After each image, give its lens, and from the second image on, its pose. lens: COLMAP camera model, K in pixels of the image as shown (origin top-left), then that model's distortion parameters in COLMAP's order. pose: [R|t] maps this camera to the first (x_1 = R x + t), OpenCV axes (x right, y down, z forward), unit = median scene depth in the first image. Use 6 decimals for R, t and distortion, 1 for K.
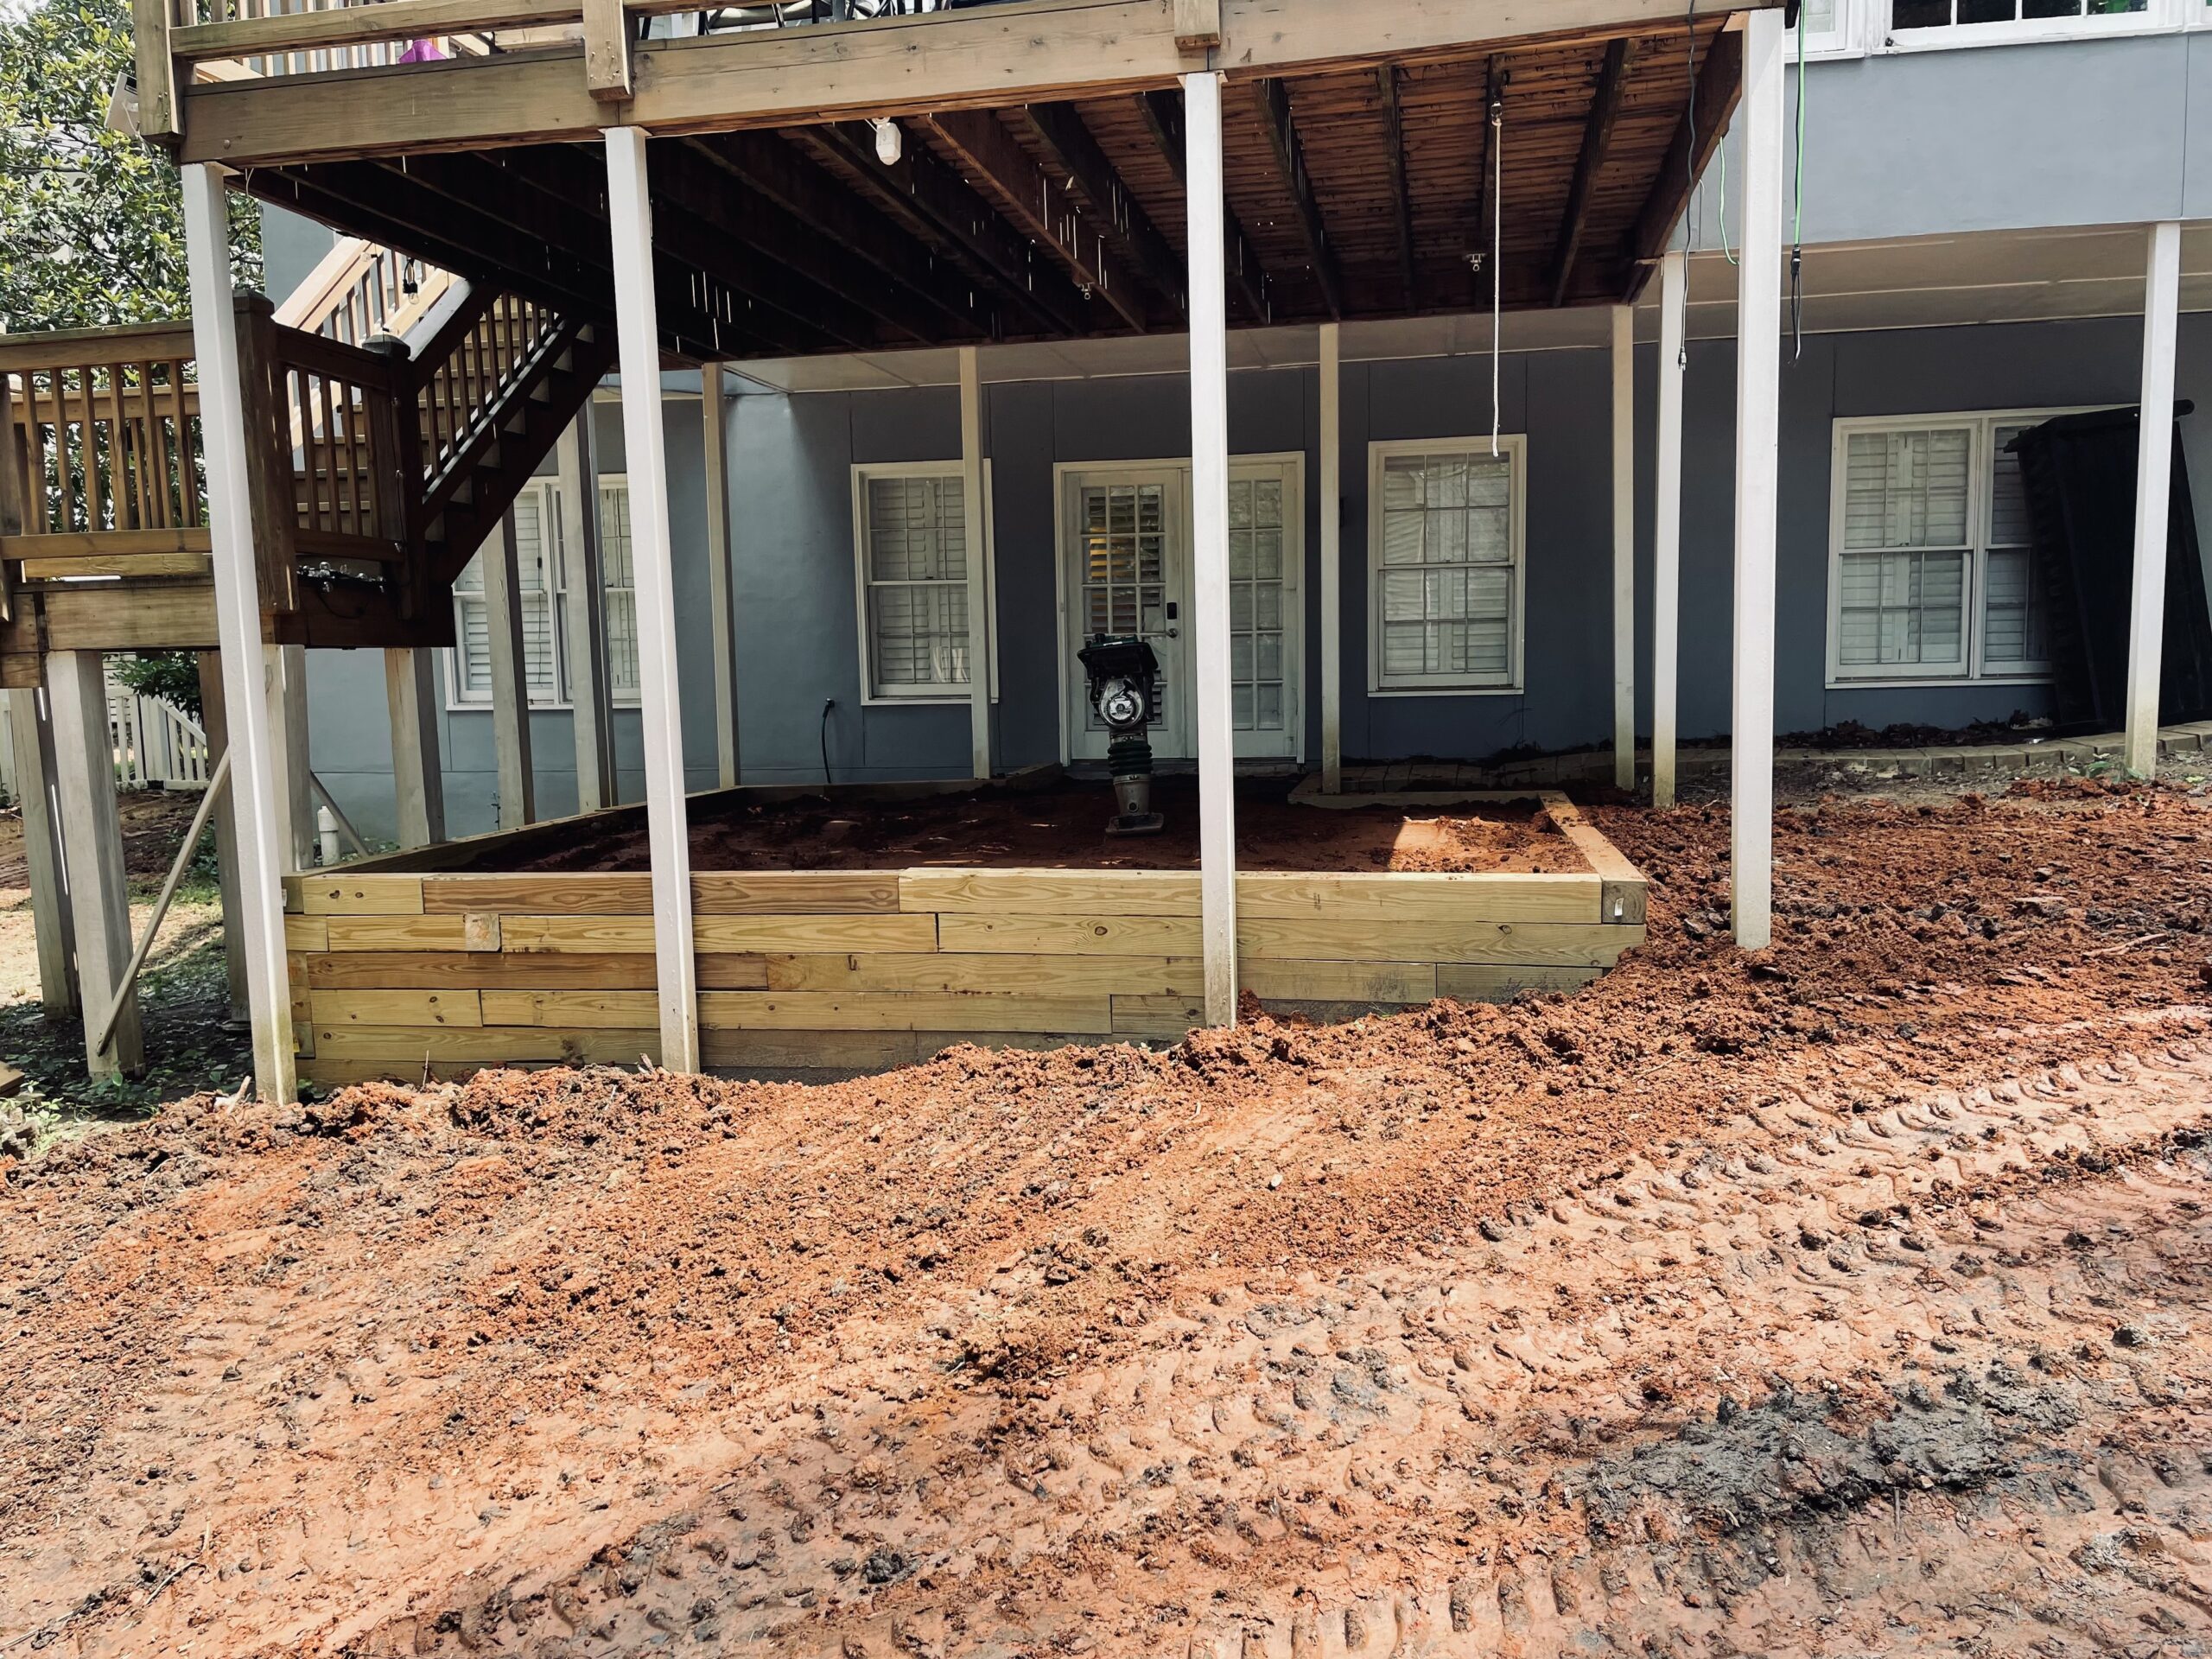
lens RADIAL K [[1645.6, 0, 1113.4], [0, 1645.6, 862.9], [0, 0, 1]] dist [0.083376, -0.109731]
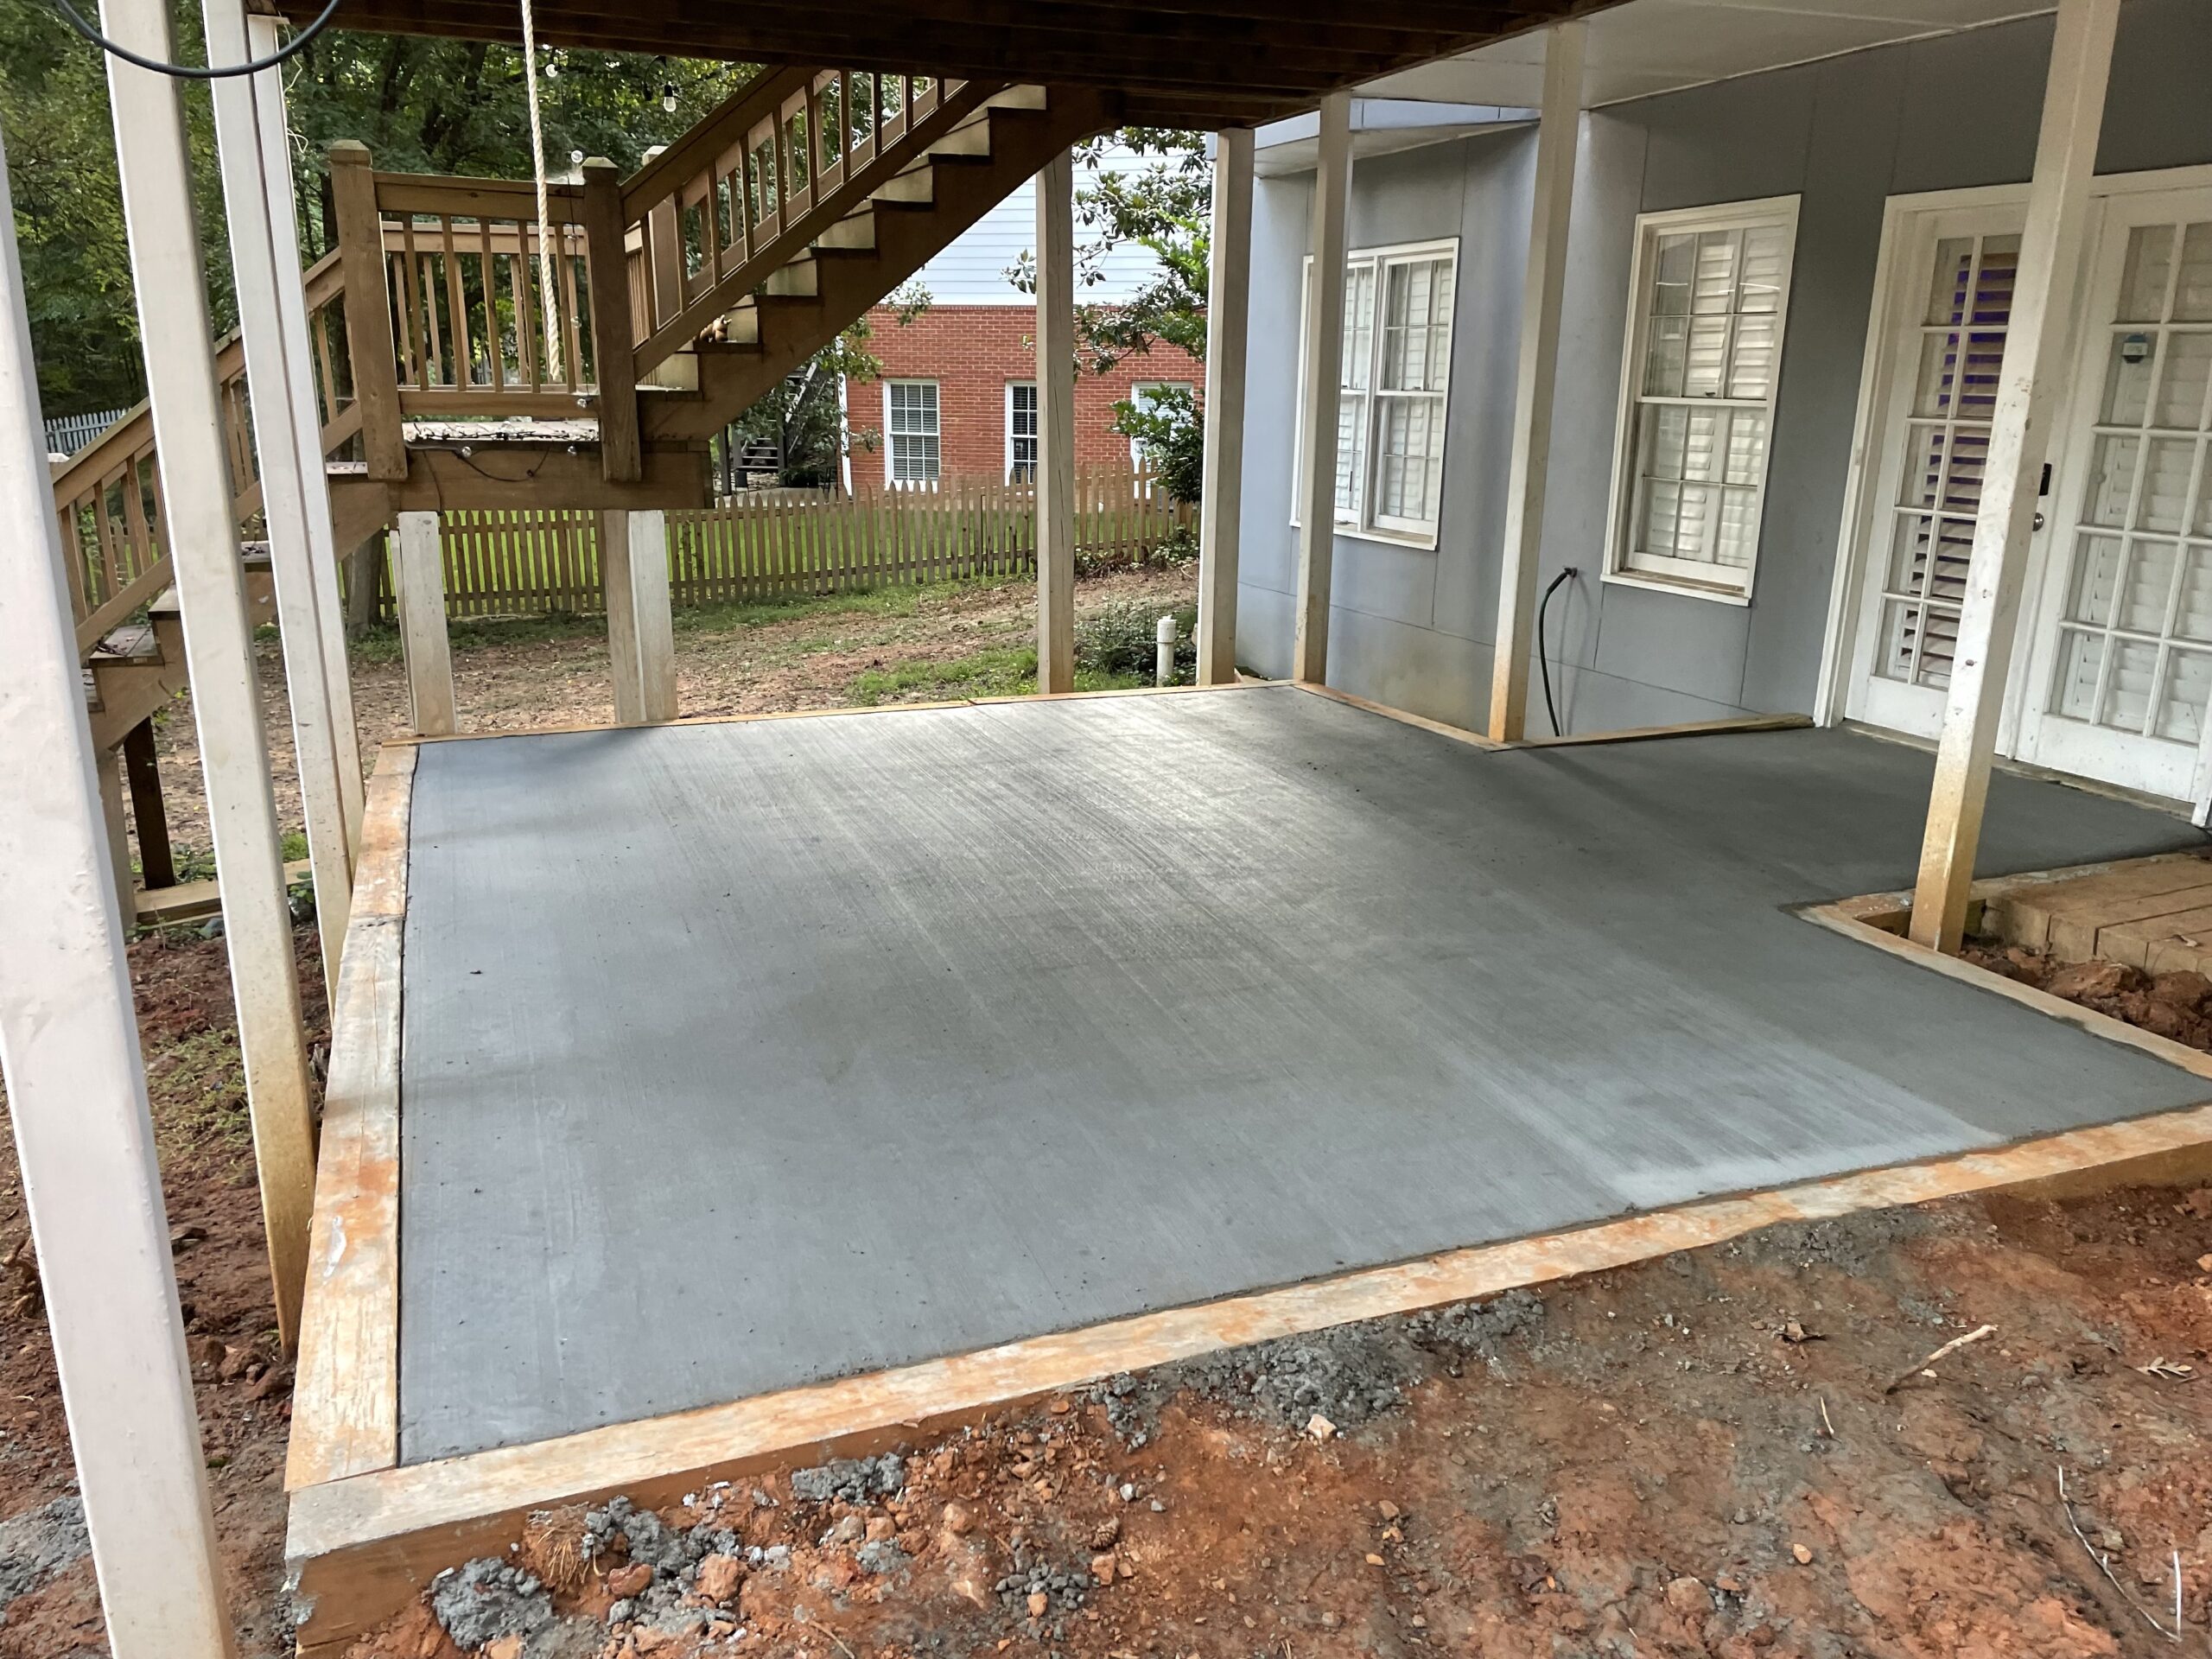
lens RADIAL K [[1645.6, 0, 1113.4], [0, 1645.6, 862.9], [0, 0, 1]] dist [0.083376, -0.109731]
pose [[0.554028, 0.260158, -0.790804, 0.378934], [-0.123706, 0.965098, 0.230830, -0.140708], [0.823256, -0.030059, 0.566874, 0.523642]]
